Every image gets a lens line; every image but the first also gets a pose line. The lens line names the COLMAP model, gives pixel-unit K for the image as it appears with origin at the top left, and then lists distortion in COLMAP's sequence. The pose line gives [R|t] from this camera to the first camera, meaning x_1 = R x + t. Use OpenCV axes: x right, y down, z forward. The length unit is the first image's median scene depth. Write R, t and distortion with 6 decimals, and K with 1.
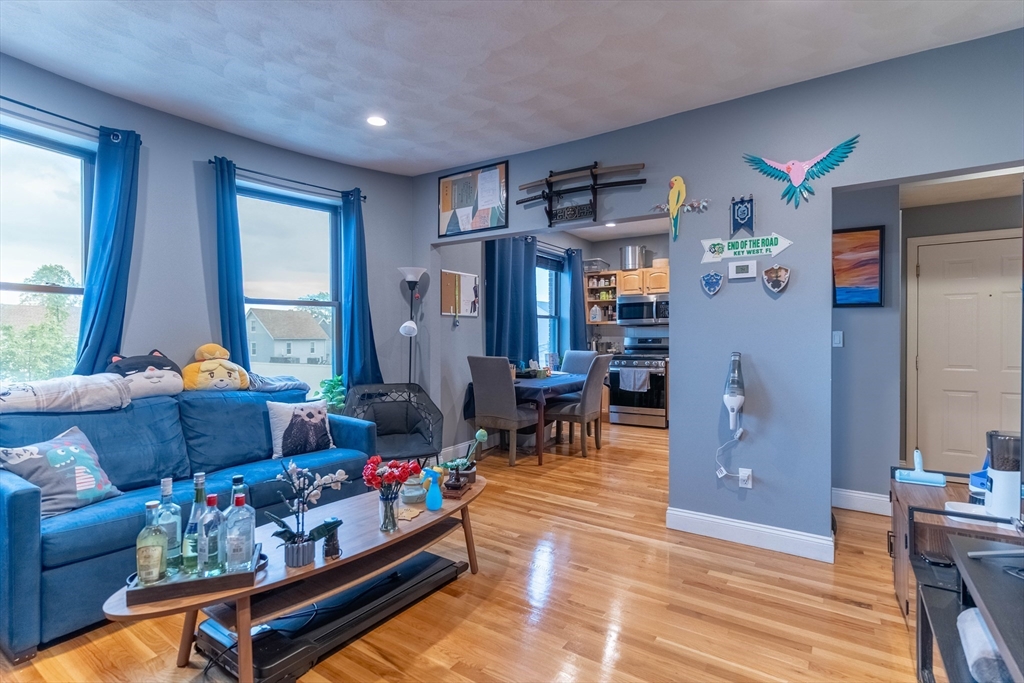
lens RADIAL K [[497.7, 0, 510.8], [0, 497.7, 341.3], [0, 0, 1]] dist [-0.000716, -0.000219]
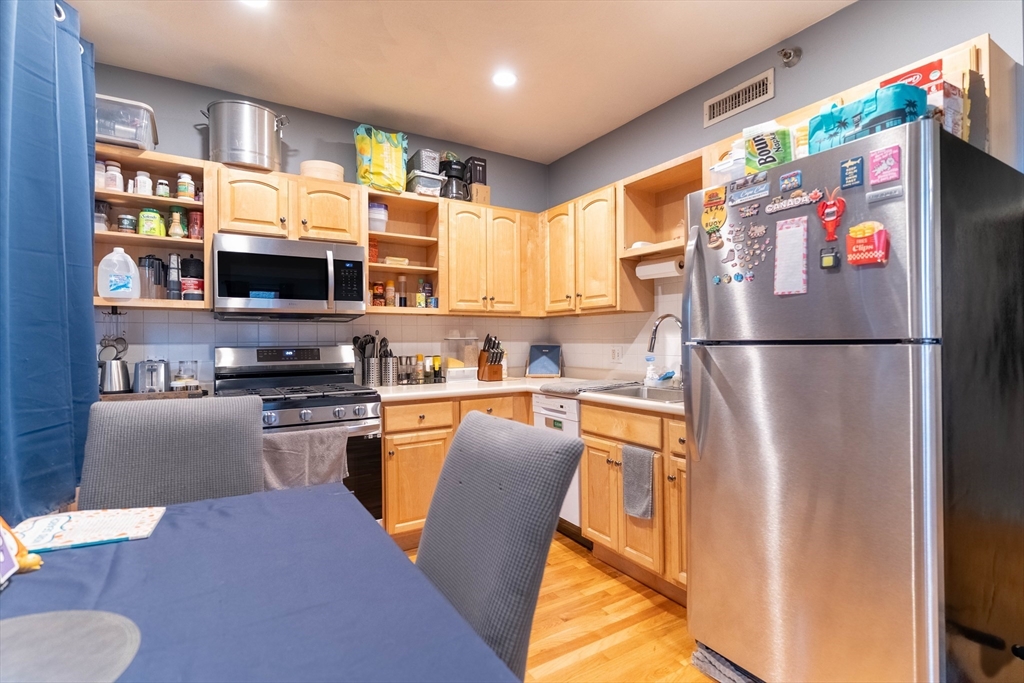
lens RADIAL K [[490.2, 0, 512.6], [0, 490.2, 339.8], [0, 0, 1]] dist [0.000749, 0.000268]
pose [[0.419572, 0.004281, 0.907712, -0.013651], [0.016367, 0.999791, -0.012281, -0.004901], [-0.907575, 0.020009, 0.419414, 0.656727]]
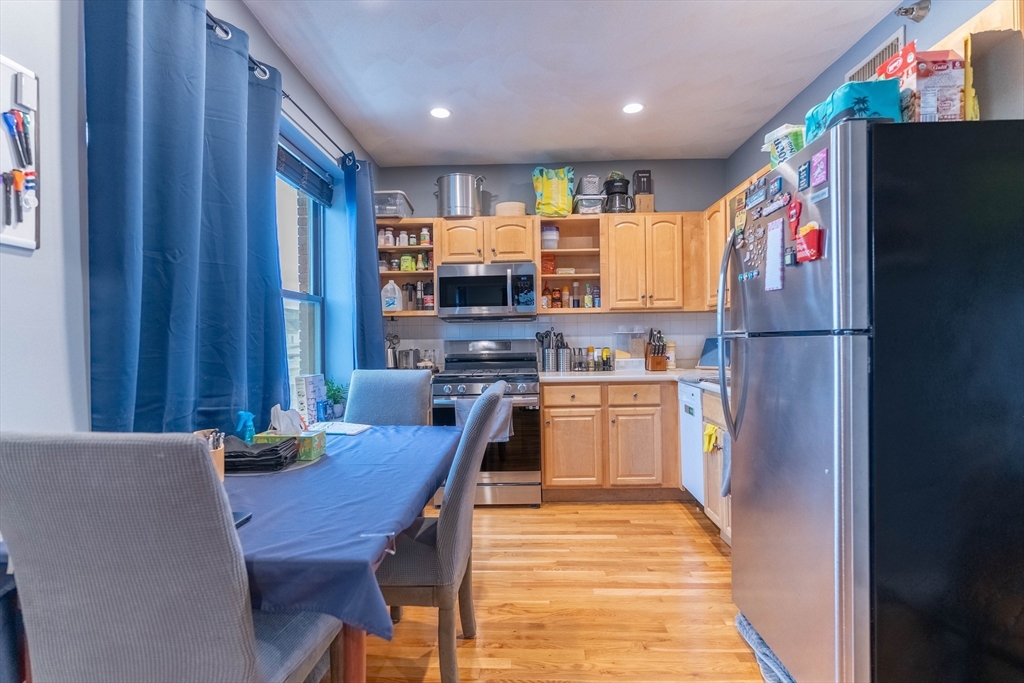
lens RADIAL K [[490.2, 0, 508.1], [0, 490.2, 339.4], [0, 0, 1]] dist [0.000749, 0.000268]
pose [[0.852130, -0.008830, 0.523256, 0.000920], [0.017357, 0.999784, -0.011395, -0.001558], [-0.523043, 0.018792, 0.852099, 0.505708]]
